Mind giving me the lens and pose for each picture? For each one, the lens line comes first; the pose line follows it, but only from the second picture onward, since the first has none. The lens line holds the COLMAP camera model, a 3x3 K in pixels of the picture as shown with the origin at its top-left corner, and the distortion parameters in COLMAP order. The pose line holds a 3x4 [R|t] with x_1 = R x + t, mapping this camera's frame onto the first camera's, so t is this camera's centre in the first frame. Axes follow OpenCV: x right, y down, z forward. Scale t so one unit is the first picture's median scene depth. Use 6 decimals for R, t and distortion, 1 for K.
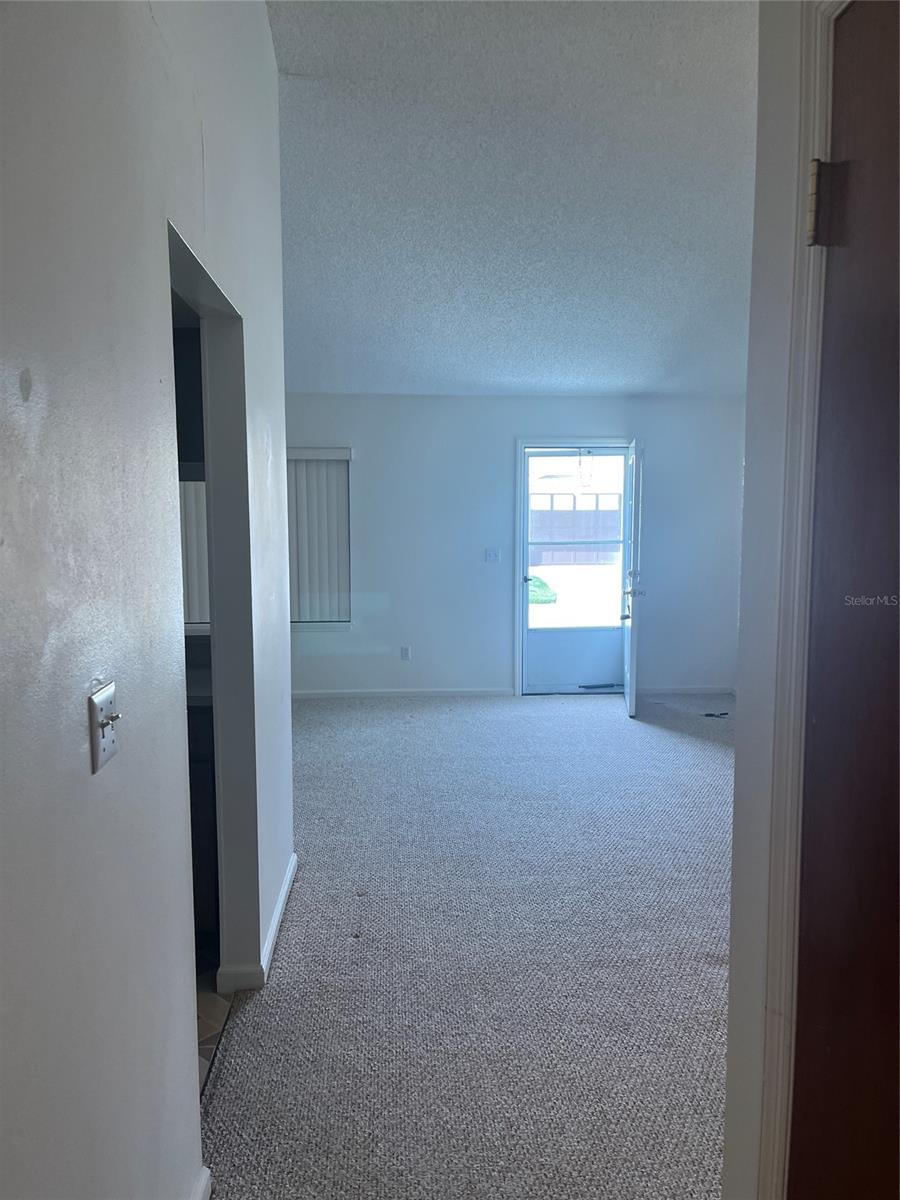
lens RADIAL K [[914.0, 0, 448.2], [0, 914.0, 607.3], [0, 0, 1]] dist [0.035047, -0.014485]
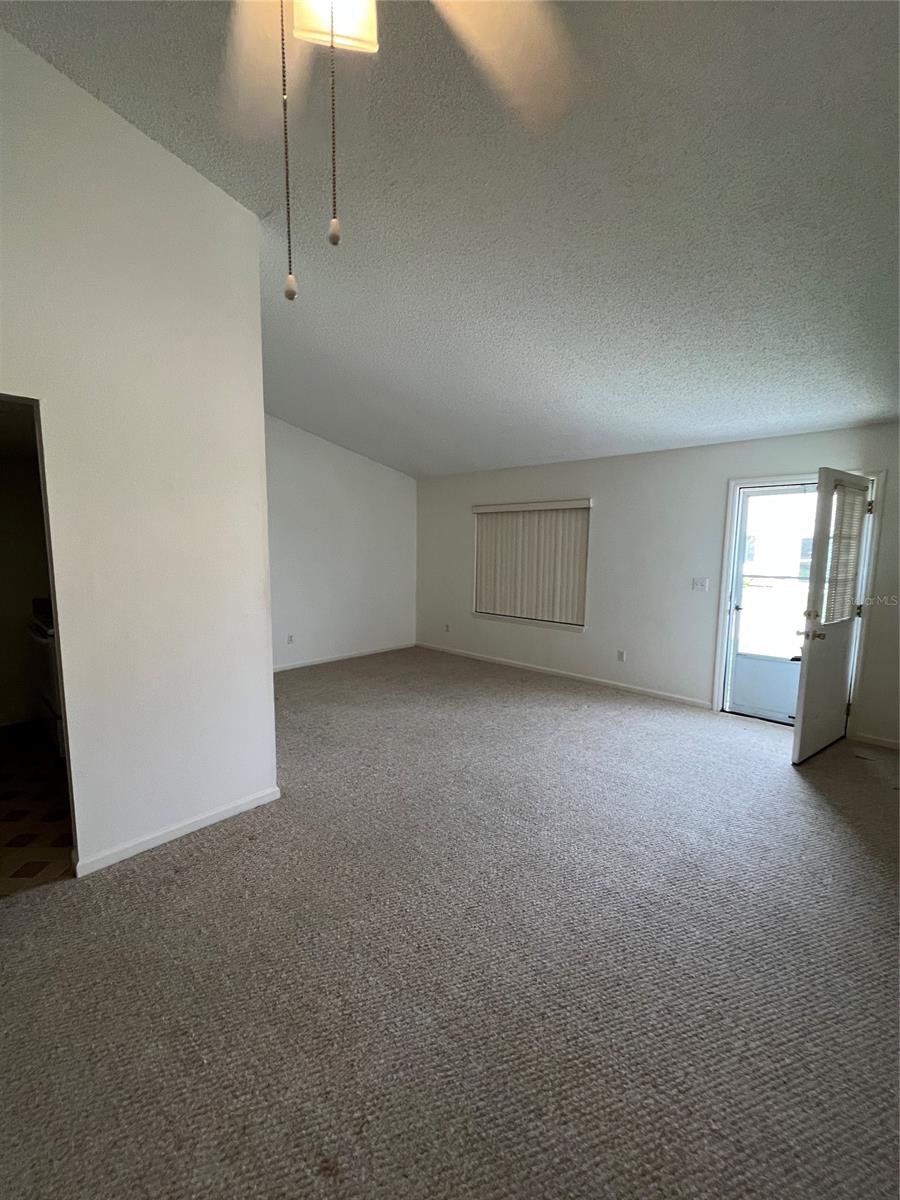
lens RADIAL K [[482.2, 0, 449.1], [0, 482.2, 599.7], [0, 0, 1]] dist [-0.007037, 0.000238]
pose [[0.679272, 0.088805, -0.728493, 0.282767], [-0.083853, 0.995543, 0.043172, -0.038266], [0.729080, 0.031761, 0.683691, 0.365416]]
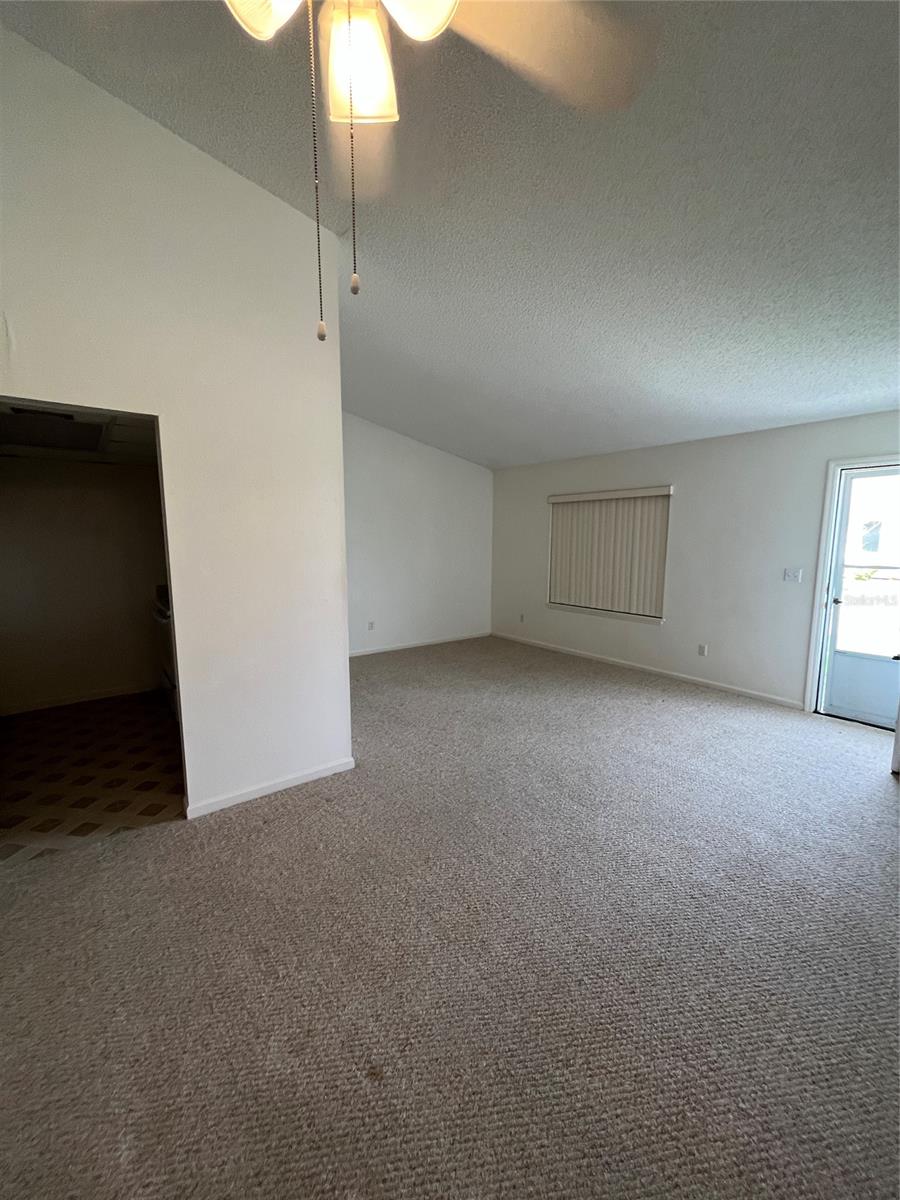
lens RADIAL K [[482.2, 0, 449.8], [0, 482.2, 598.9], [0, 0, 1]] dist [-0.007037, 0.000238]
pose [[0.545064, 0.107944, -0.831417, 0.306255], [-0.084118, 0.993714, 0.073869, -0.038169], [0.834164, 0.029674, 0.550717, 0.367470]]
